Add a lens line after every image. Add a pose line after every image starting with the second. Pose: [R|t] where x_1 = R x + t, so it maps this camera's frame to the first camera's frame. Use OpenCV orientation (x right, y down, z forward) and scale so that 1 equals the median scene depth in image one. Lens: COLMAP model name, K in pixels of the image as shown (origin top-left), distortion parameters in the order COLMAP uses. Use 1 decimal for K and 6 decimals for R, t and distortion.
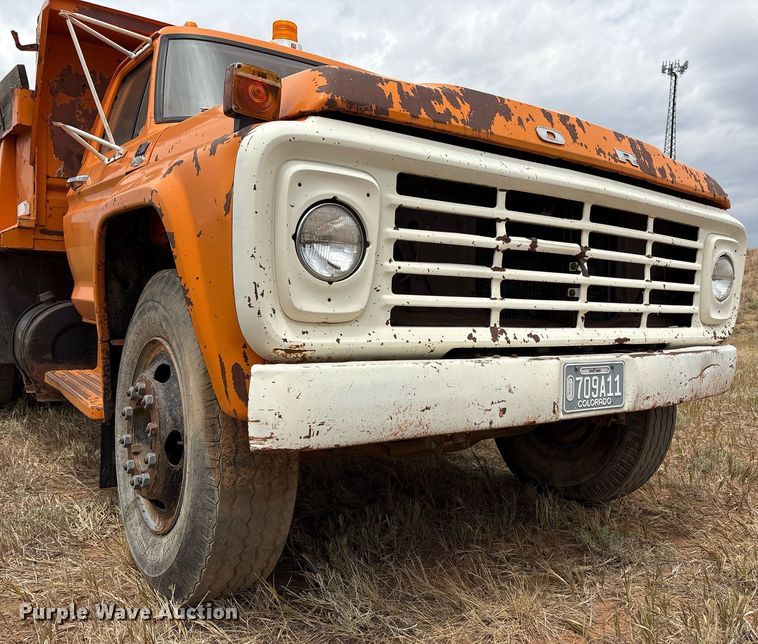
lens RADIAL K [[652.6, 0, 441.1], [0, 652.6, 321.7], [0, 0, 1]] dist [0.086854, -0.118604]
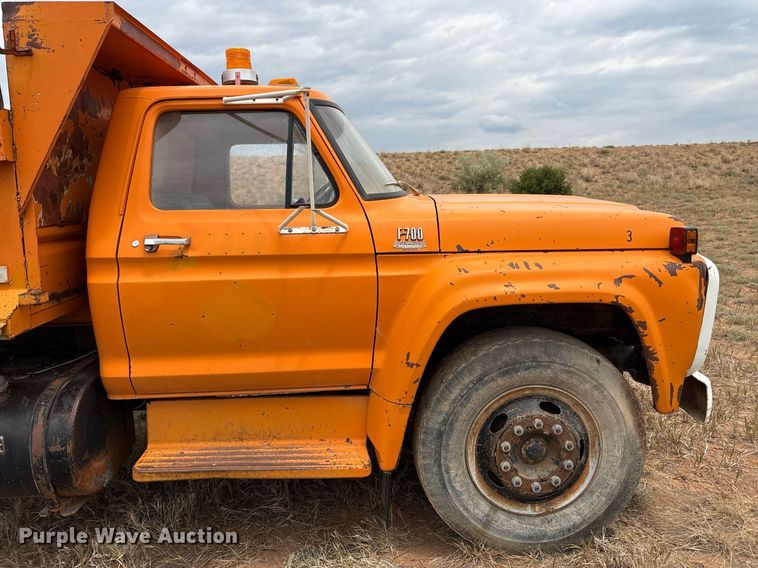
lens RADIAL K [[566.6, 0, 379.0], [0, 566.6, 284.0], [0, 0, 1]] dist [0.039045, -0.044978]
pose [[0.608580, -0.167964, 0.775512, -1.629646], [0.075361, 0.985157, 0.154231, -0.426047], [-0.789906, -0.035418, 0.612205, 0.563466]]
